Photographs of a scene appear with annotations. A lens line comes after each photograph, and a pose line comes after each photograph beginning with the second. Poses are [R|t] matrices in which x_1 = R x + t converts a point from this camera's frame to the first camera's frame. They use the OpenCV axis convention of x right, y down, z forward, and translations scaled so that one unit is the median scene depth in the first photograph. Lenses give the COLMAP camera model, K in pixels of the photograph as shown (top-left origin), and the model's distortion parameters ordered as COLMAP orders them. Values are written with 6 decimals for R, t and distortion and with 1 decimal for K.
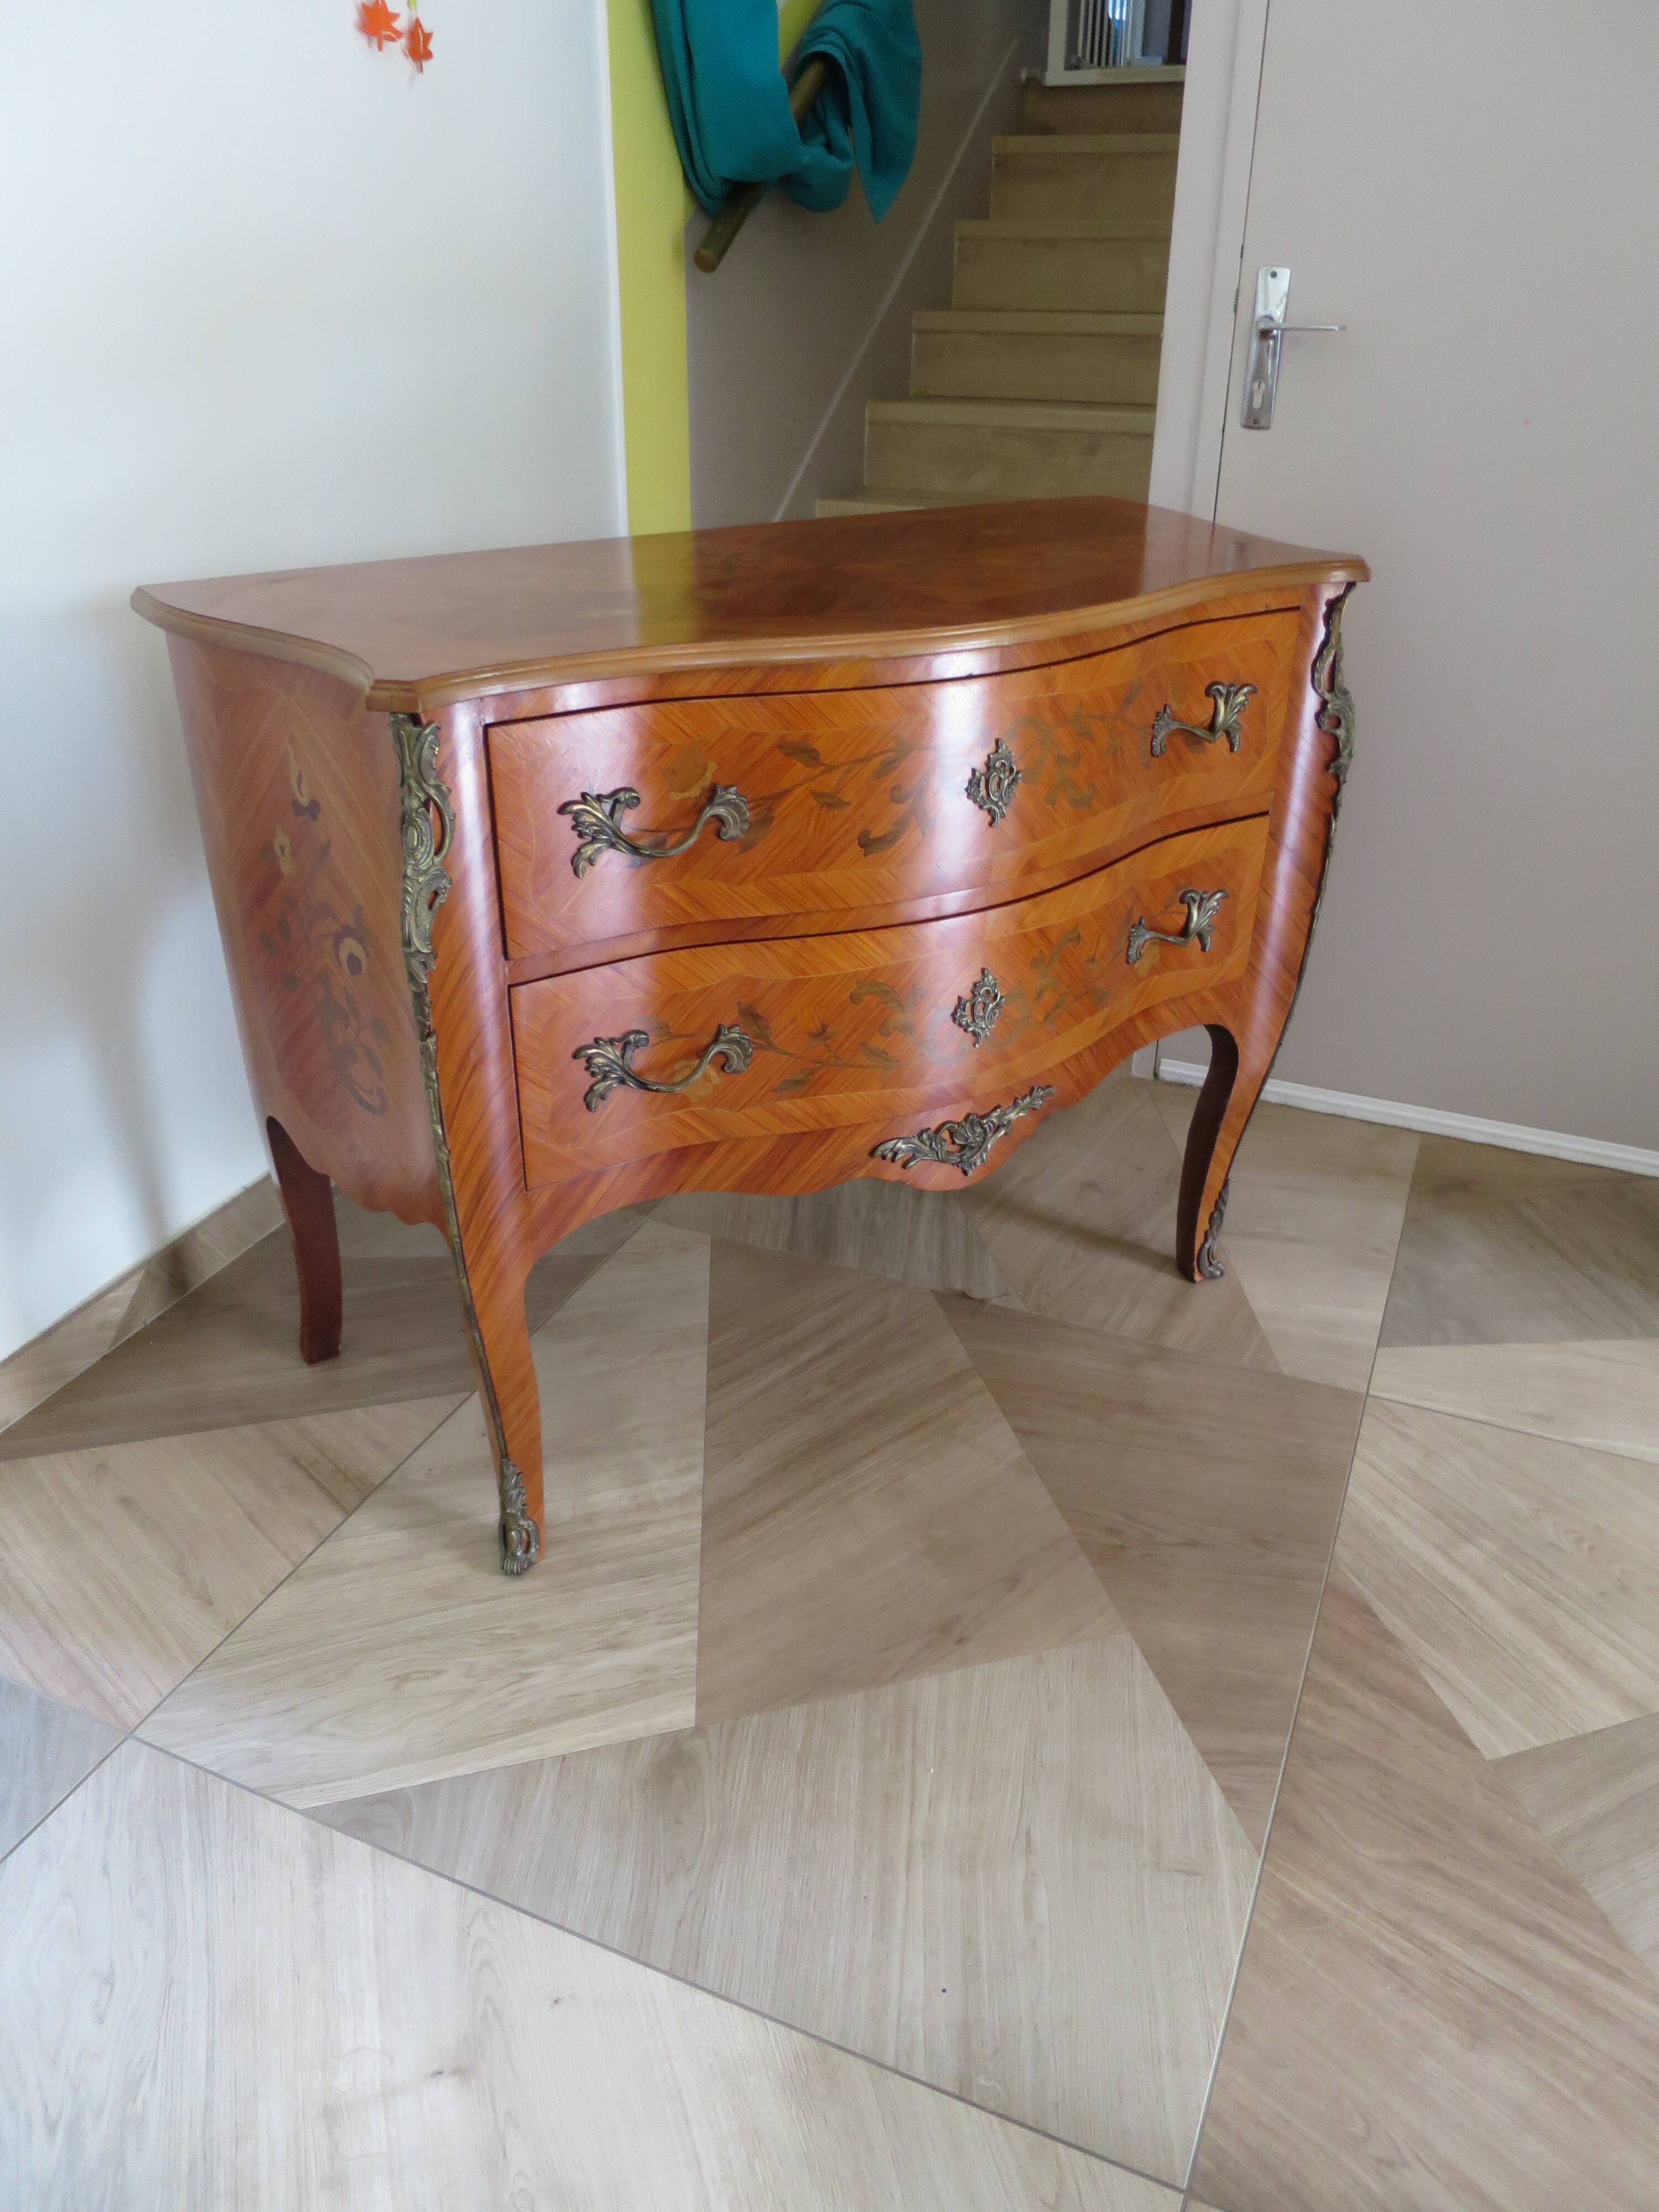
lens RADIAL K [[1589.7, 0, 821.5], [0, 1589.7, 1101.0], [0, 0, 1]] dist [-0.043766, 0.012777]
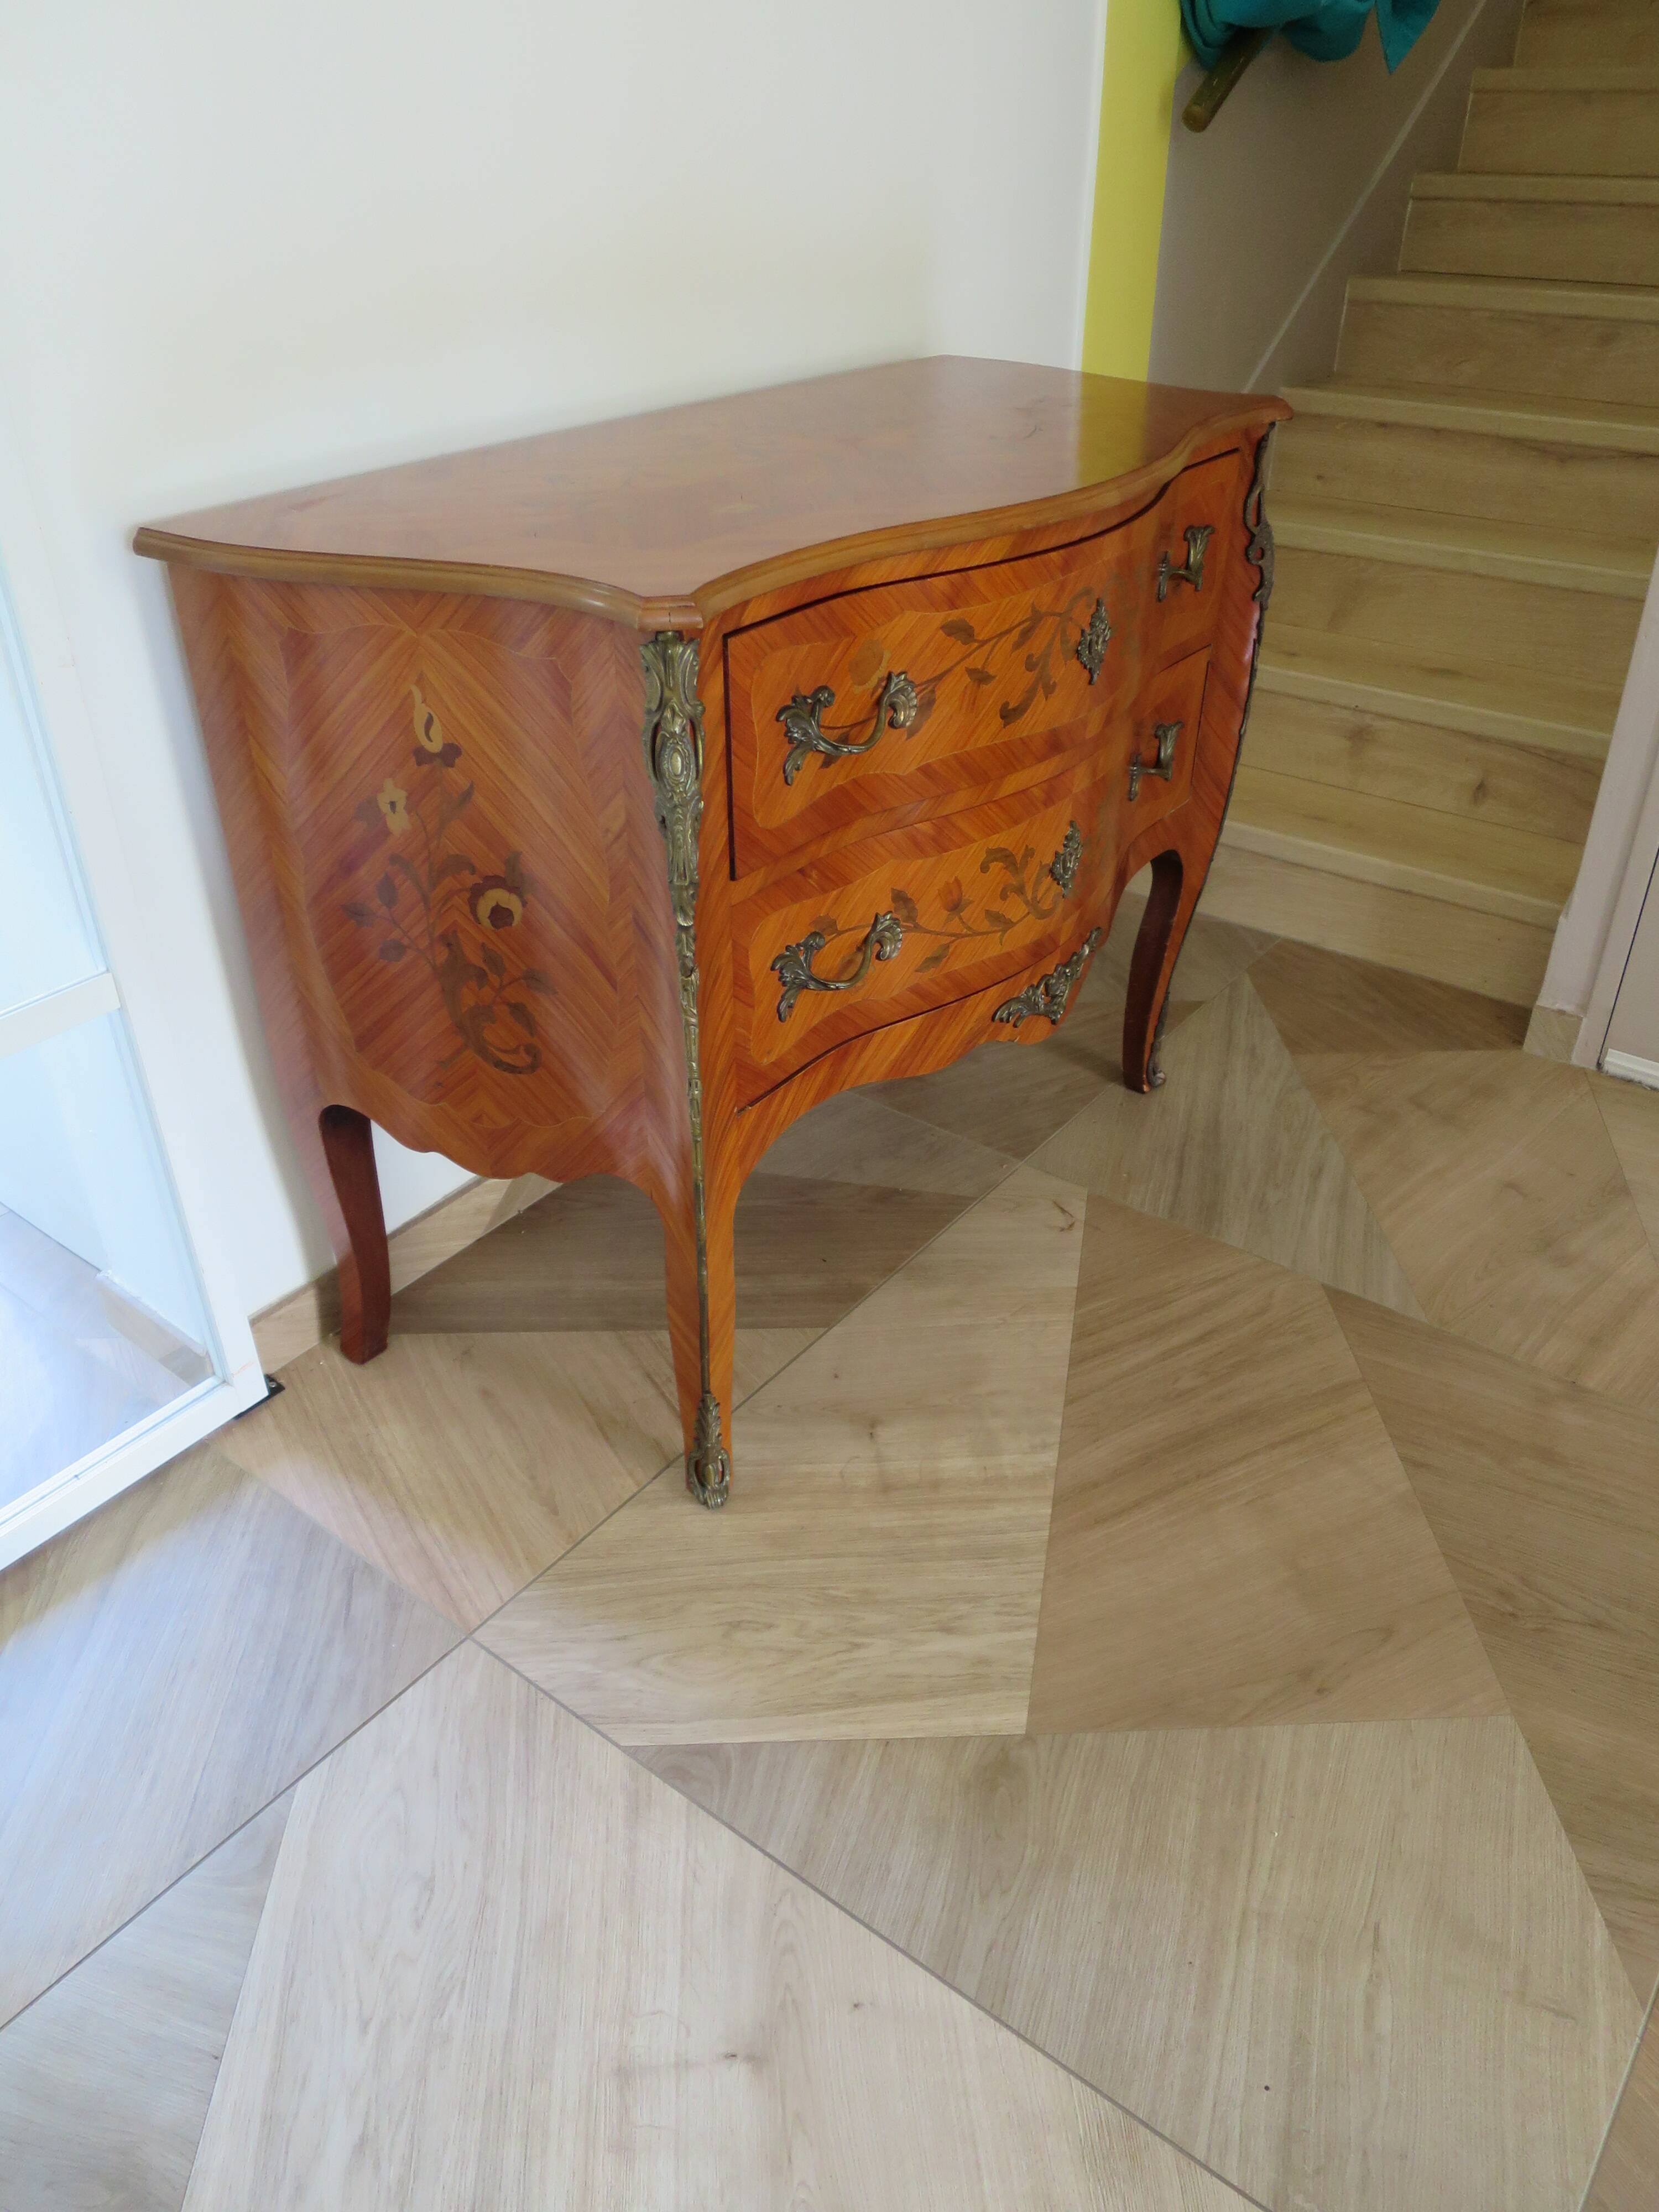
lens RADIAL K [[1589.7, 0, 835.6], [0, 1589.7, 1099.8], [0, 0, 1]] dist [-0.043766, 0.012777]
pose [[0.971474, 0.119455, -0.204864, -0.039919], [-0.103913, 0.990943, 0.085052, -0.047959], [0.213168, -0.061338, 0.975088, 0.069906]]
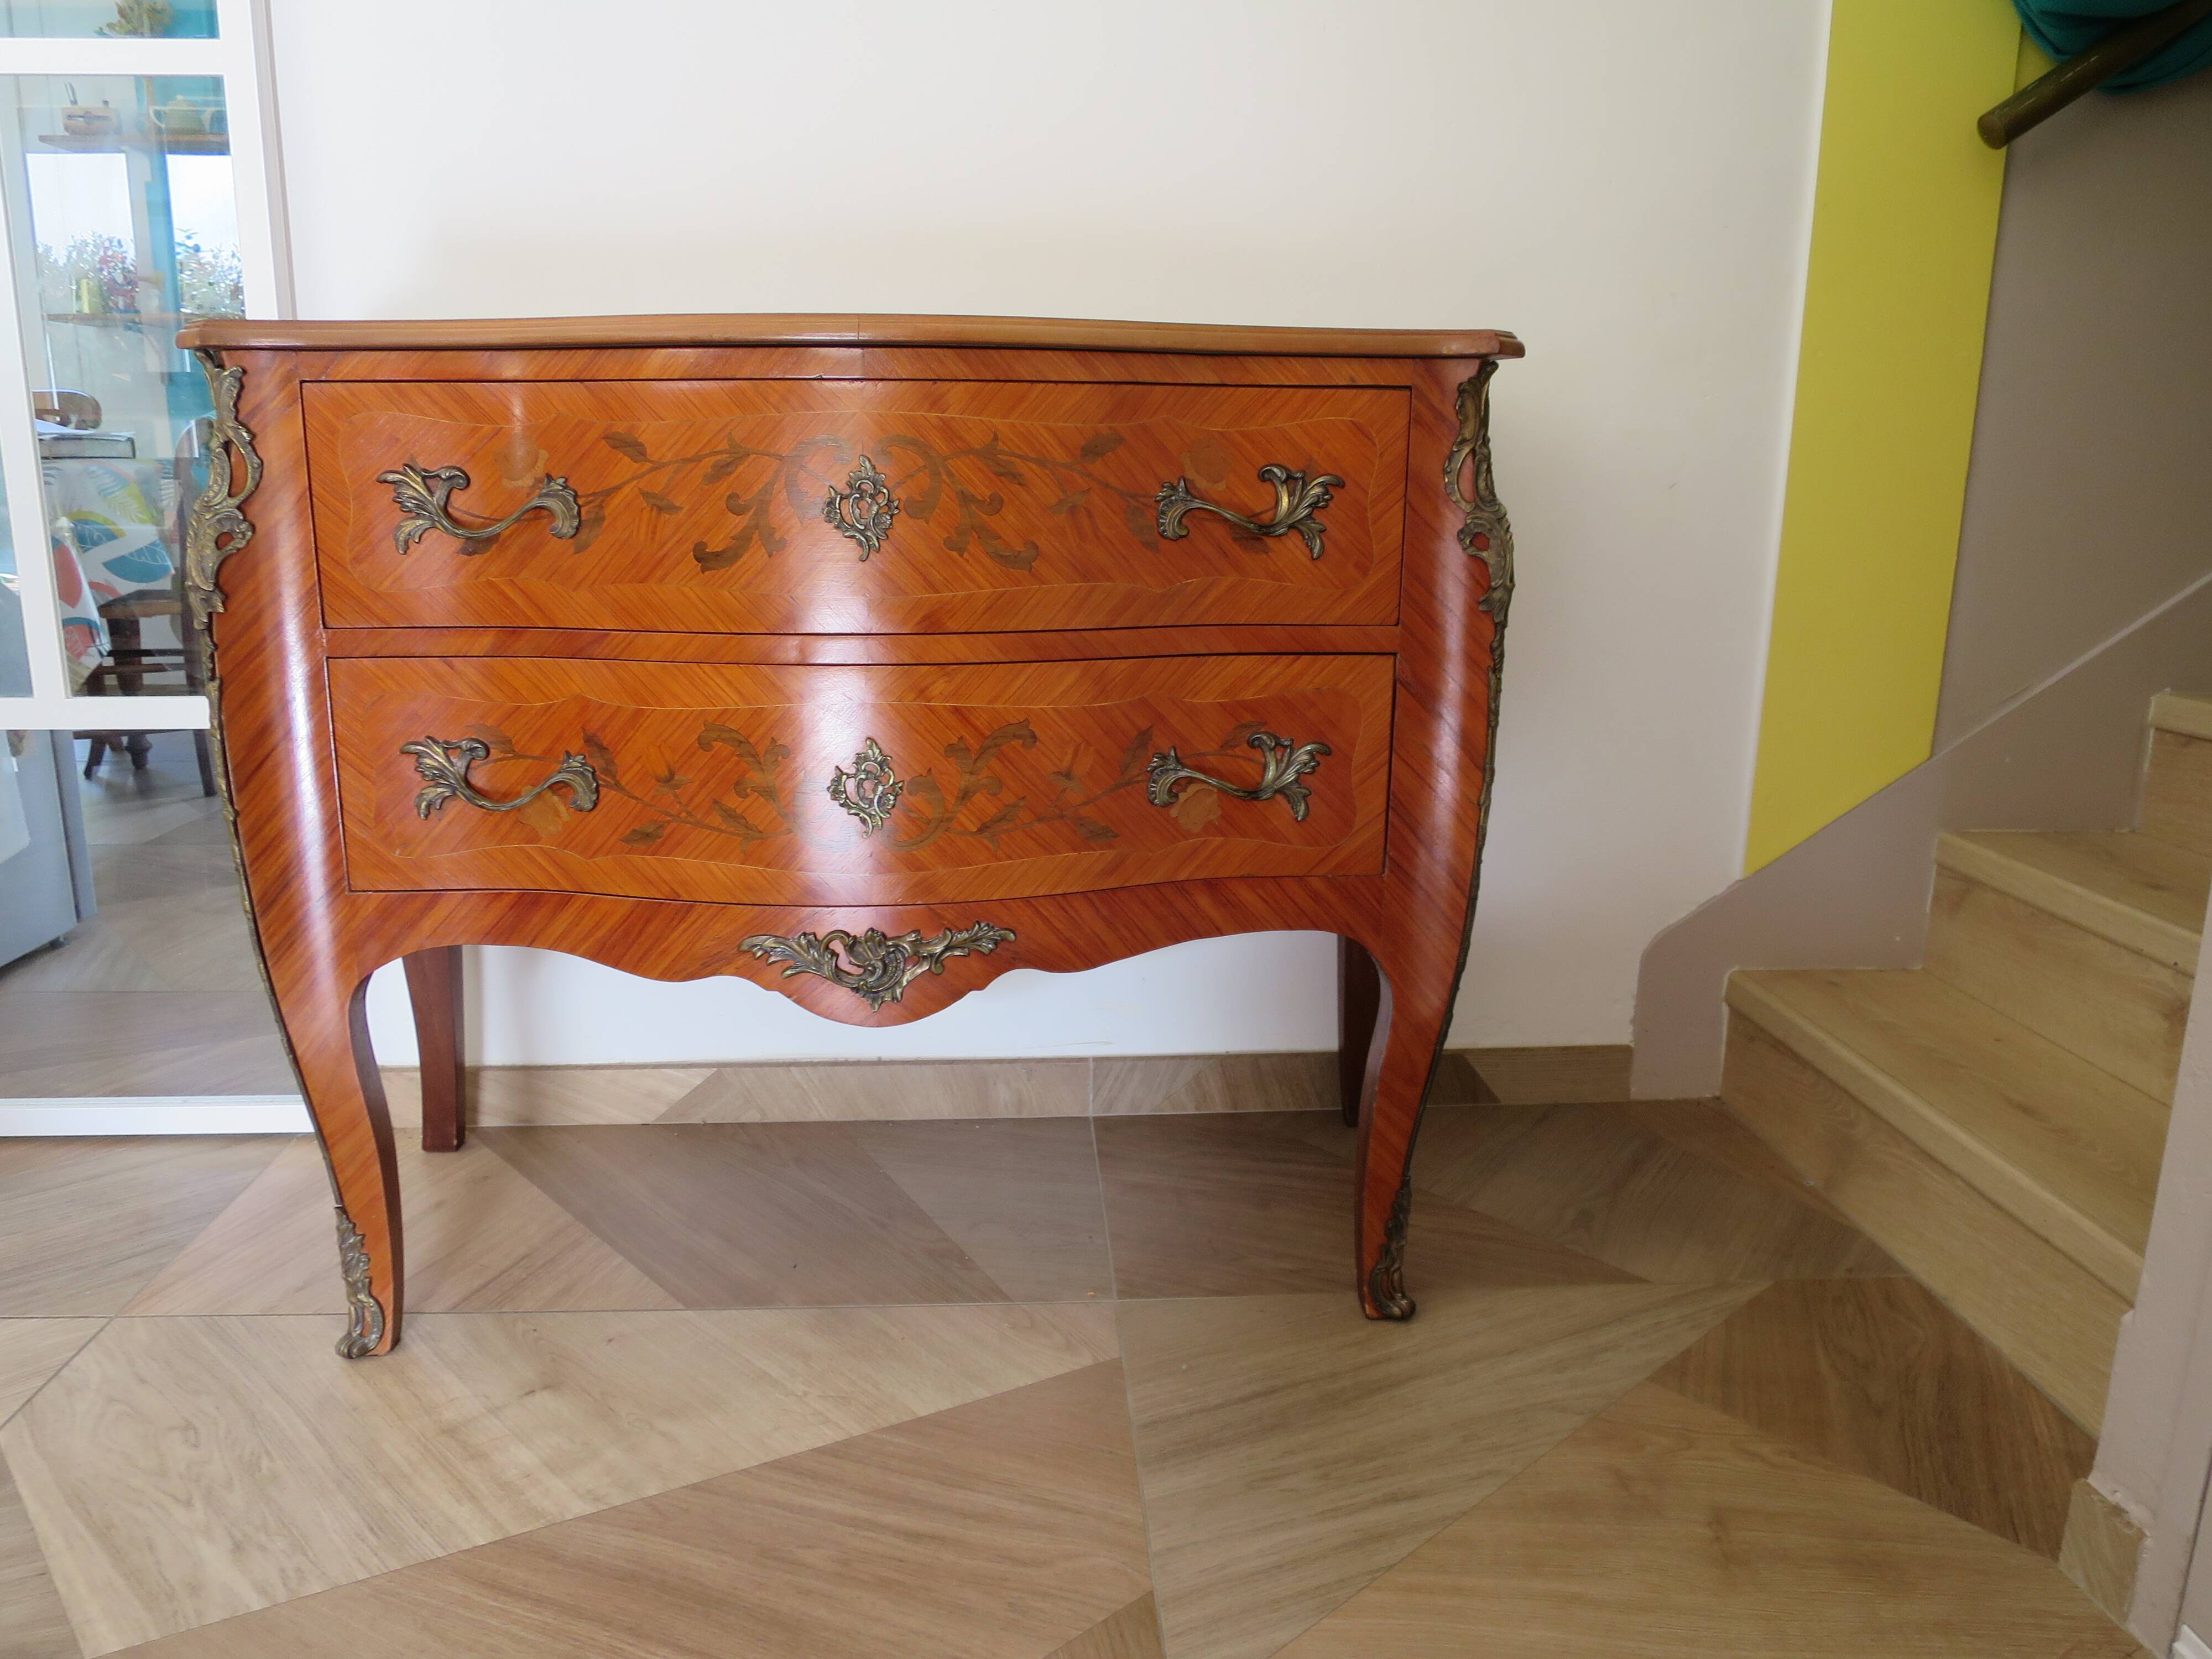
lens RADIAL K [[1589.7, 0, 1102.9], [0, 1589.7, 833.9], [0, 0, 1]] dist [-0.043766, 0.012777]
pose [[0.459633, 0.203063, -0.864583, 0.667452], [-0.425911, 0.904658, -0.013949, -0.150423], [0.779319, 0.374647, 0.502297, 0.812735]]
